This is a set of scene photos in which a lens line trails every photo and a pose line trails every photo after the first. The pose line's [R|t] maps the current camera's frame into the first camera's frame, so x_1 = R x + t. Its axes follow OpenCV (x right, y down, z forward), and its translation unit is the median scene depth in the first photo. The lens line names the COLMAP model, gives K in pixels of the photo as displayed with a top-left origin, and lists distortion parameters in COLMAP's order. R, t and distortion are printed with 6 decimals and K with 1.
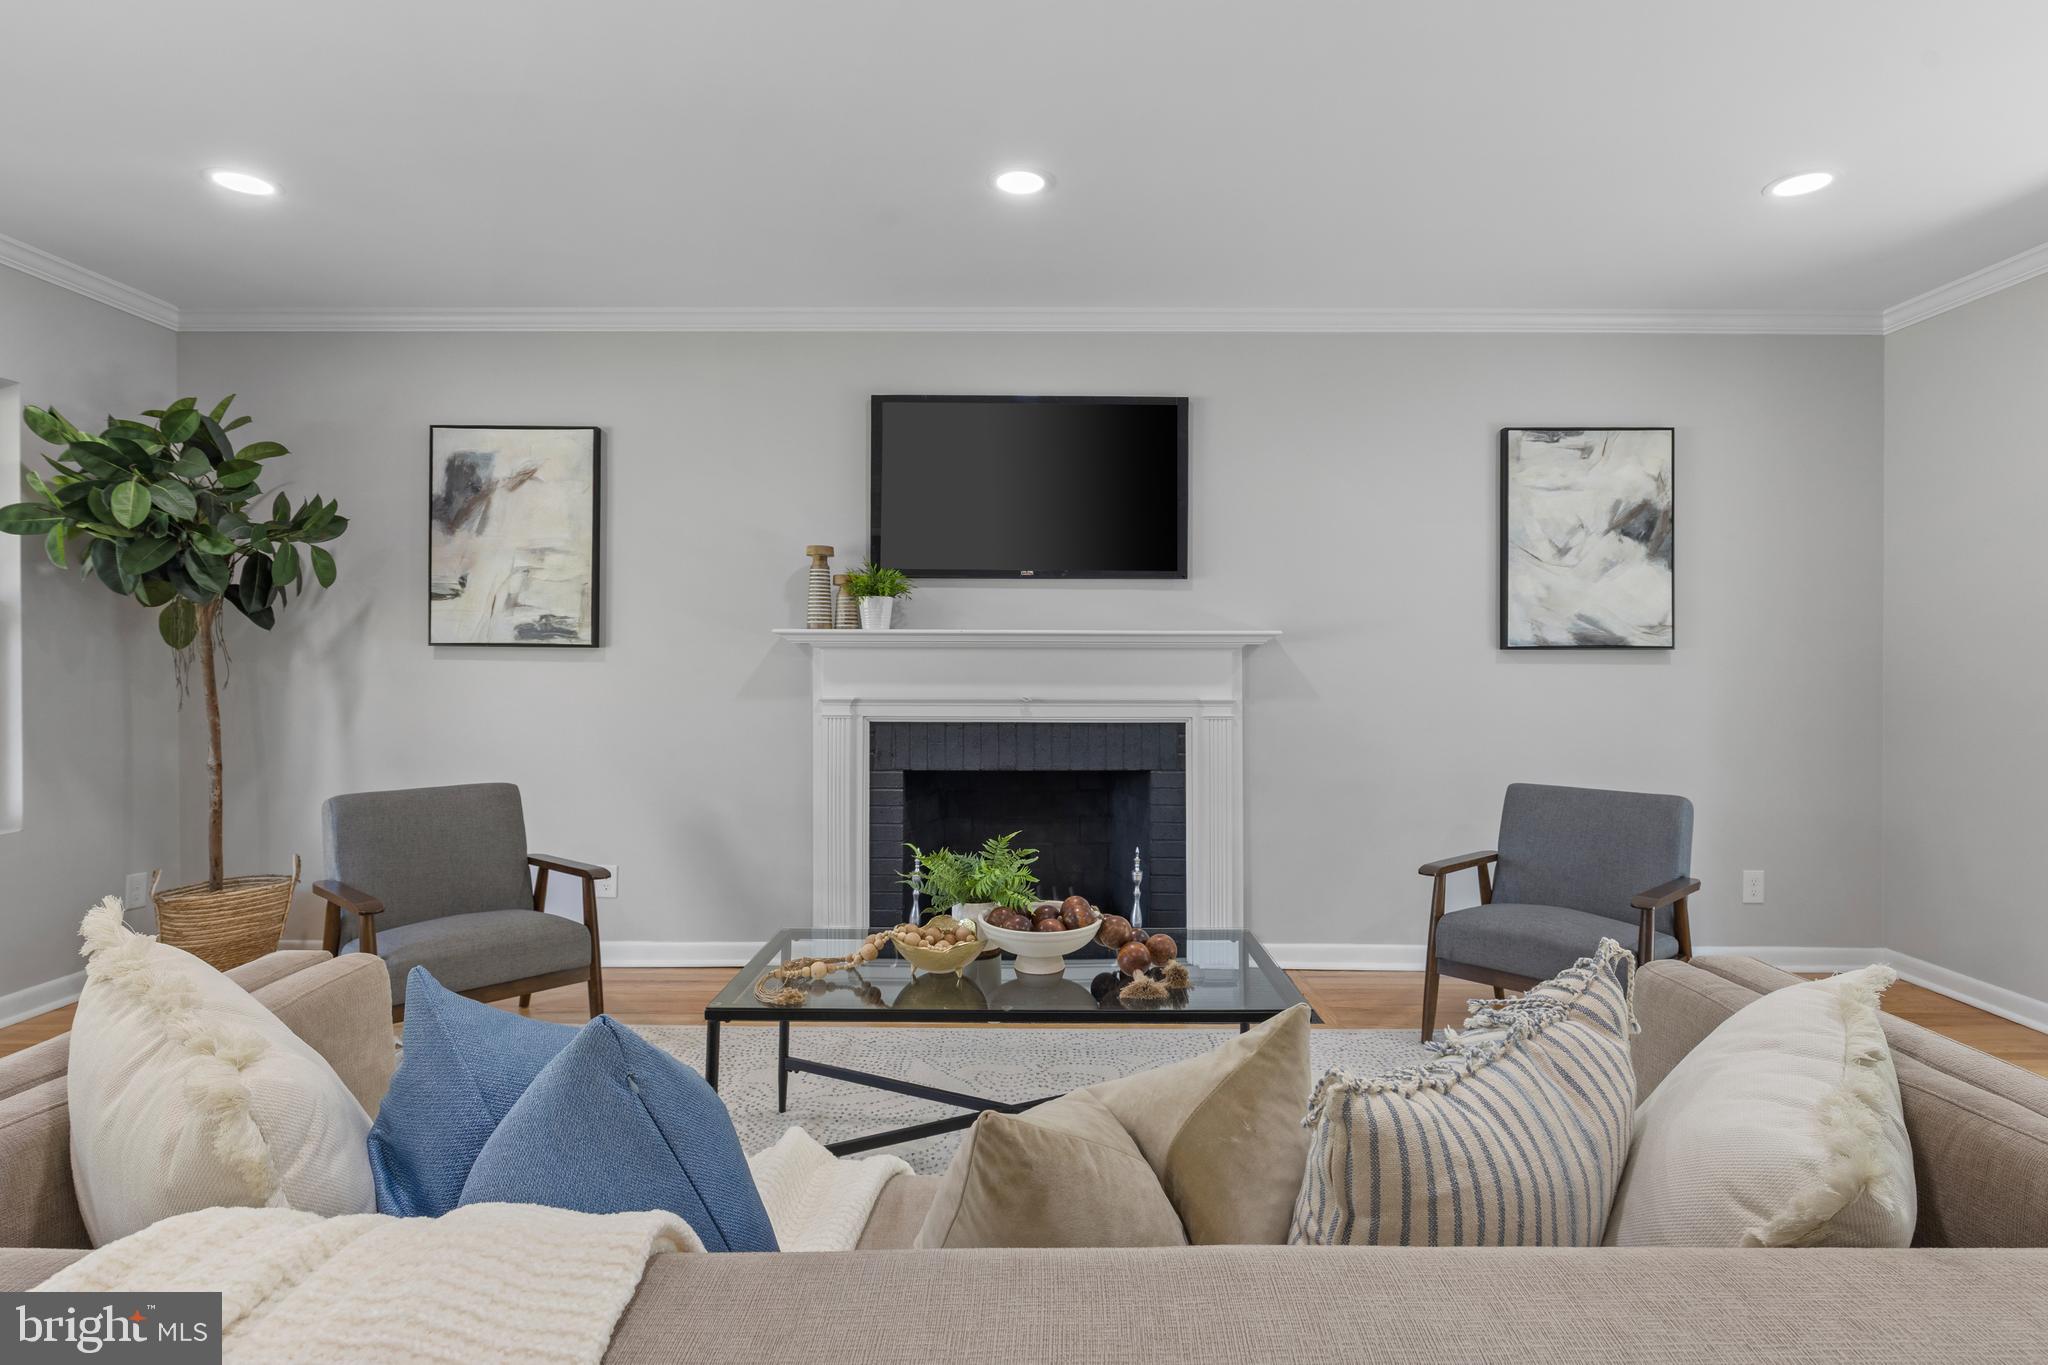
lens RADIAL K [[1016.5, 0, 1028.9], [0, 1016.5, 664.1], [0, 0, 1]] dist [0.008294, -0.001175]
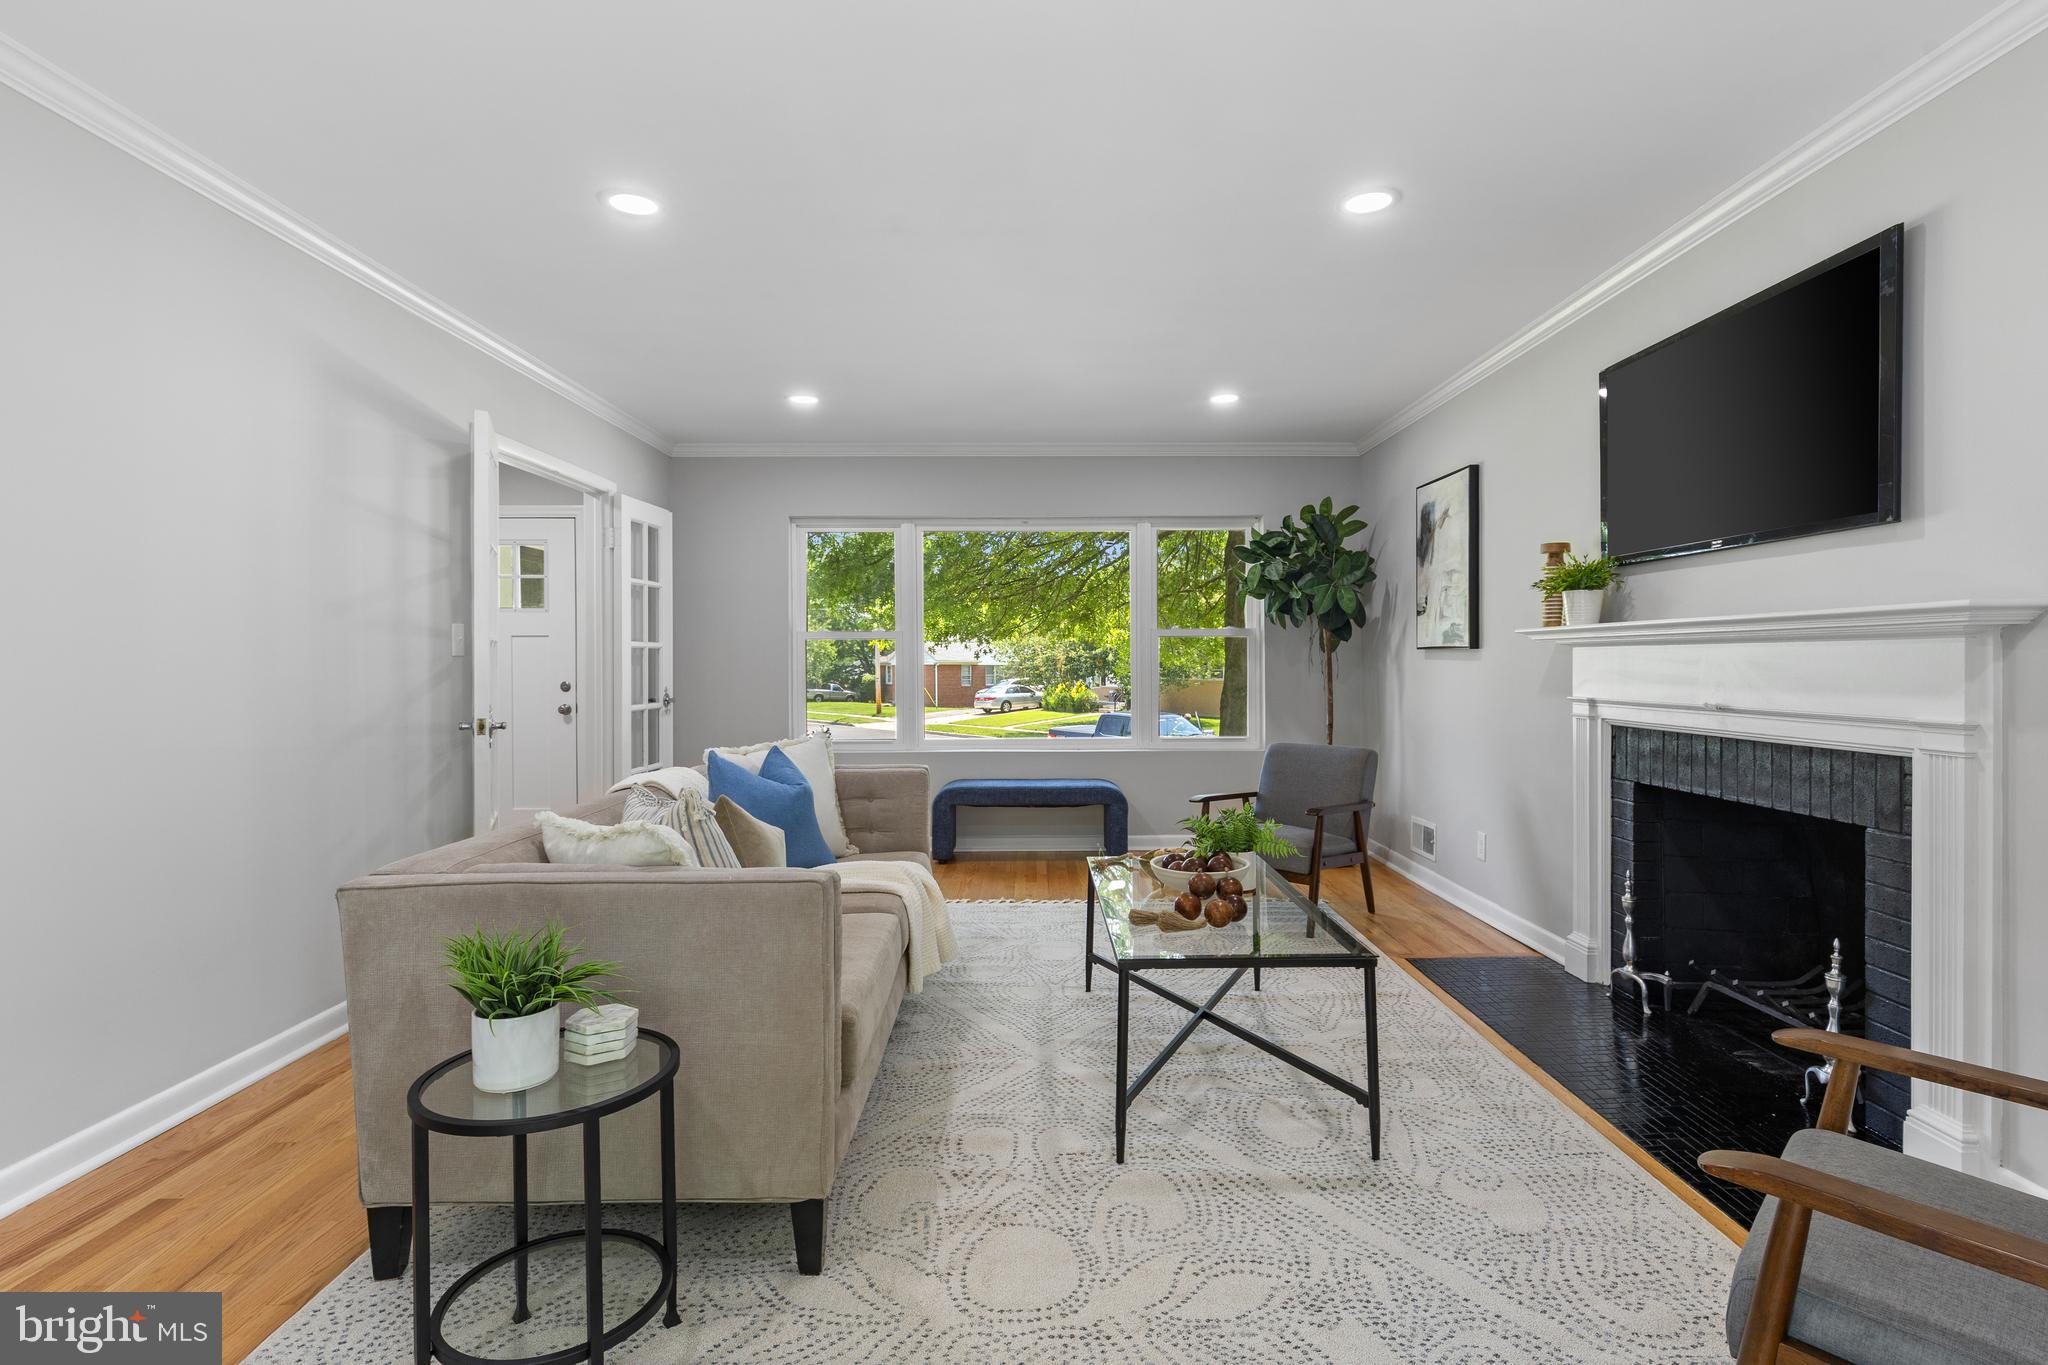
lens RADIAL K [[1016.5, 0, 1026.3], [0, 1016.5, 673.2], [0, 0, 1]] dist [0.008294, -0.001175]
pose [[0.006051, 0.008975, -0.999941, 0.768223], [-0.009072, 0.999919, 0.008920, 0.006962], [0.999941, 0.009017, 0.006132, 0.470784]]
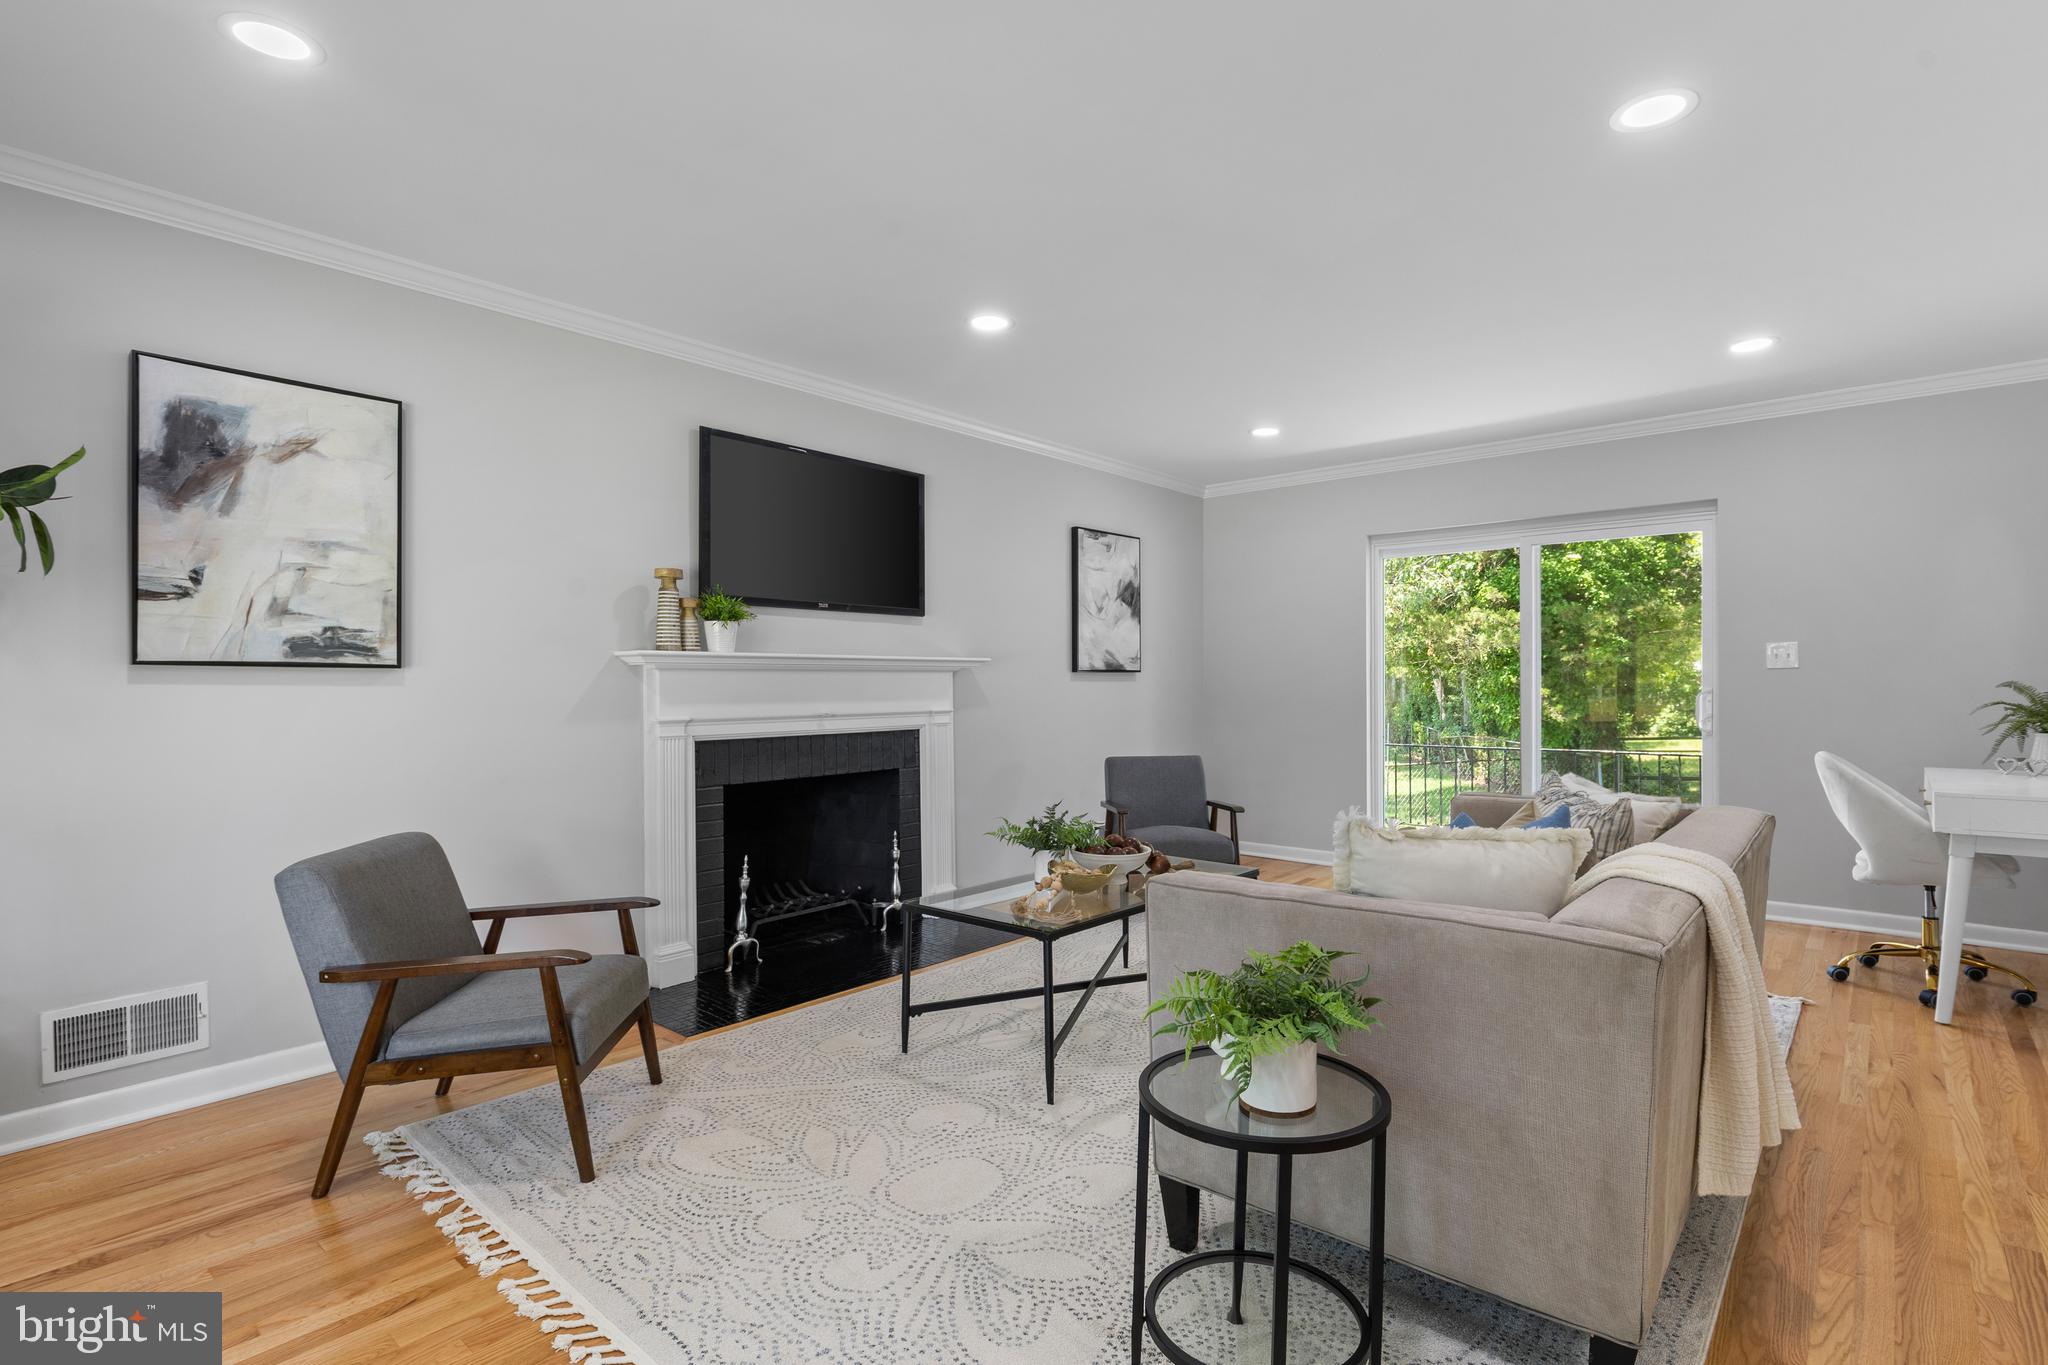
lens RADIAL K [[1016.5, 0, 1044.3], [0, 1016.5, 694.2], [0, 0, 1]] dist [0.008294, -0.001175]
pose [[0.637509, -0.015295, 0.770291, -0.733792], [0.008327, 0.999881, 0.012962, -0.001480], [-0.770398, -0.001849, 0.637561, 0.067502]]
